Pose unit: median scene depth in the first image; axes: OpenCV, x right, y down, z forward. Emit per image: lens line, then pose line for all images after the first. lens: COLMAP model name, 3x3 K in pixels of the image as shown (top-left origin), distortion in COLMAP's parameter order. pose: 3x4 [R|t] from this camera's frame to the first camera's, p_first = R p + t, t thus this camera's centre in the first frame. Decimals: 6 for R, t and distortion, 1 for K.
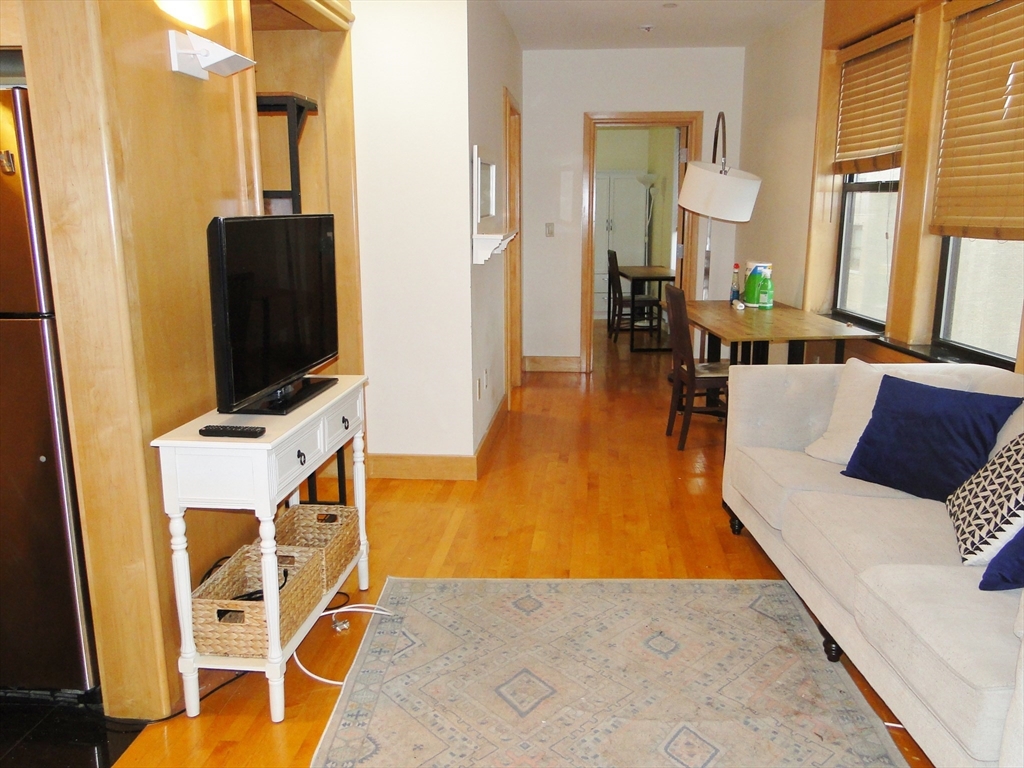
lens RADIAL K [[834.6, 0, 509.6], [0, 834.6, 381.0], [0, 0, 1]] dist [-0.017573, -0.013937]
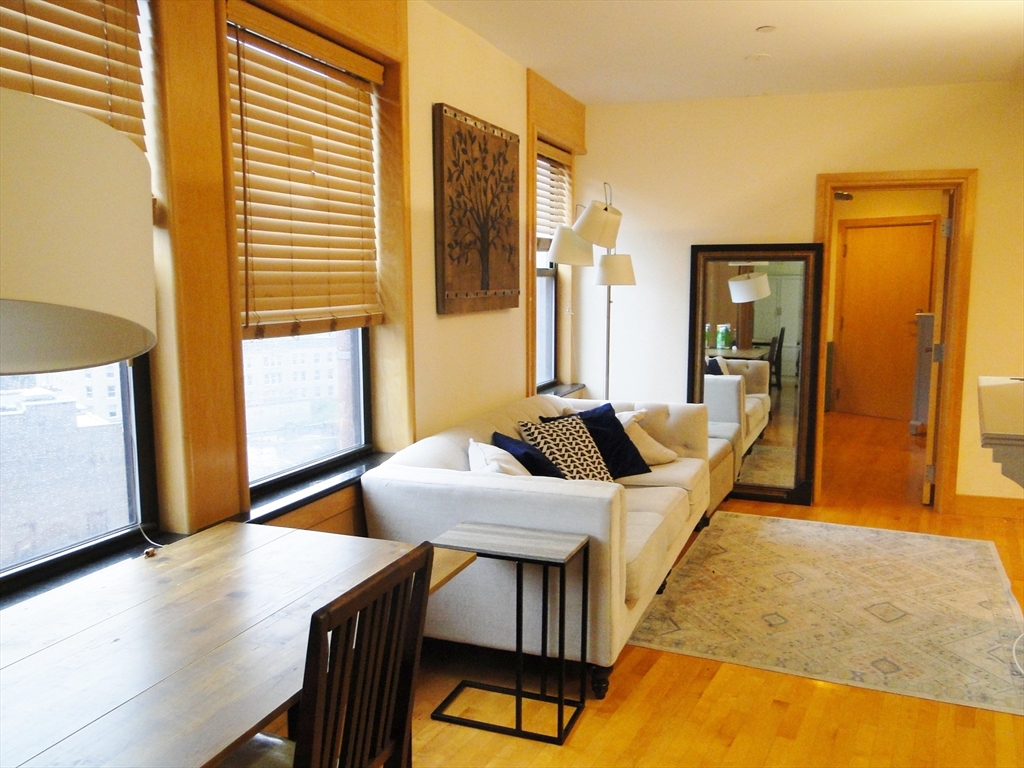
lens RADIAL K [[834.6, 0, 517.1], [0, 834.6, 388.5], [0, 0, 1]] dist [-0.017573, -0.013937]
pose [[-0.927777, -0.036566, 0.371340, 0.060288], [0.086118, 0.947336, 0.308446, -0.330099], [-0.363062, 0.318148, -0.875767, 1.532205]]
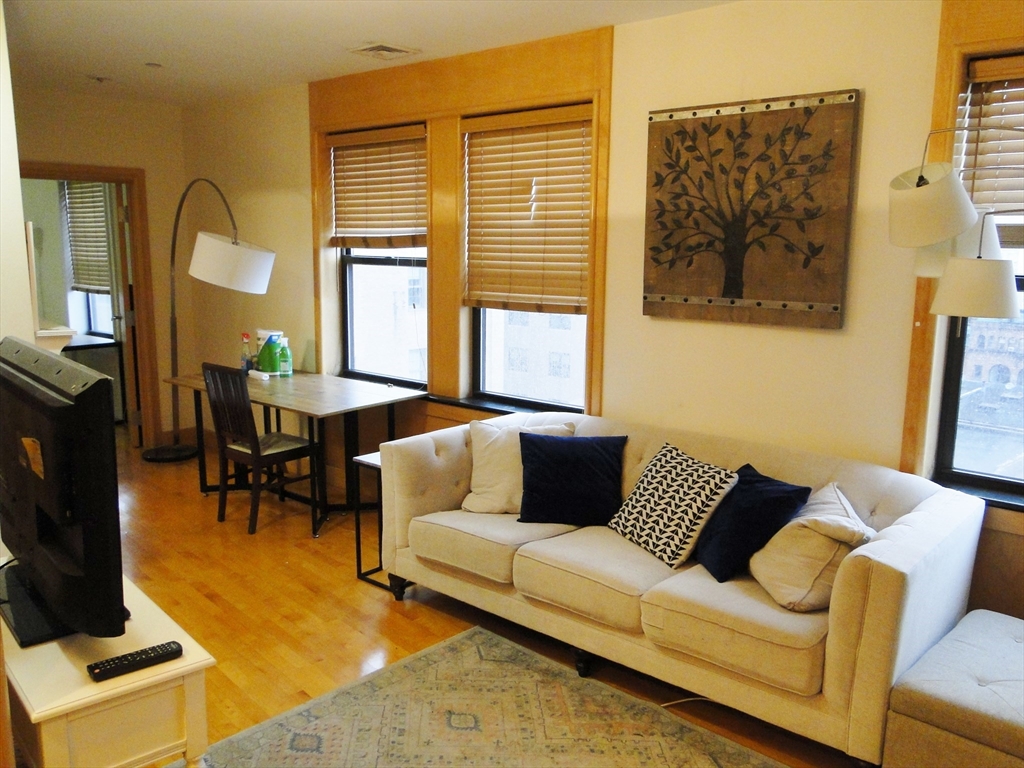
lens RADIAL K [[834.6, 0, 515.2], [0, 834.6, 384.8], [0, 0, 1]] dist [-0.017573, -0.013937]
pose [[0.660945, -0.114127, 0.741705, -0.356003], [0.138638, 0.989925, 0.028778, -0.089687], [-0.737517, 0.083808, 0.670109, 0.145259]]
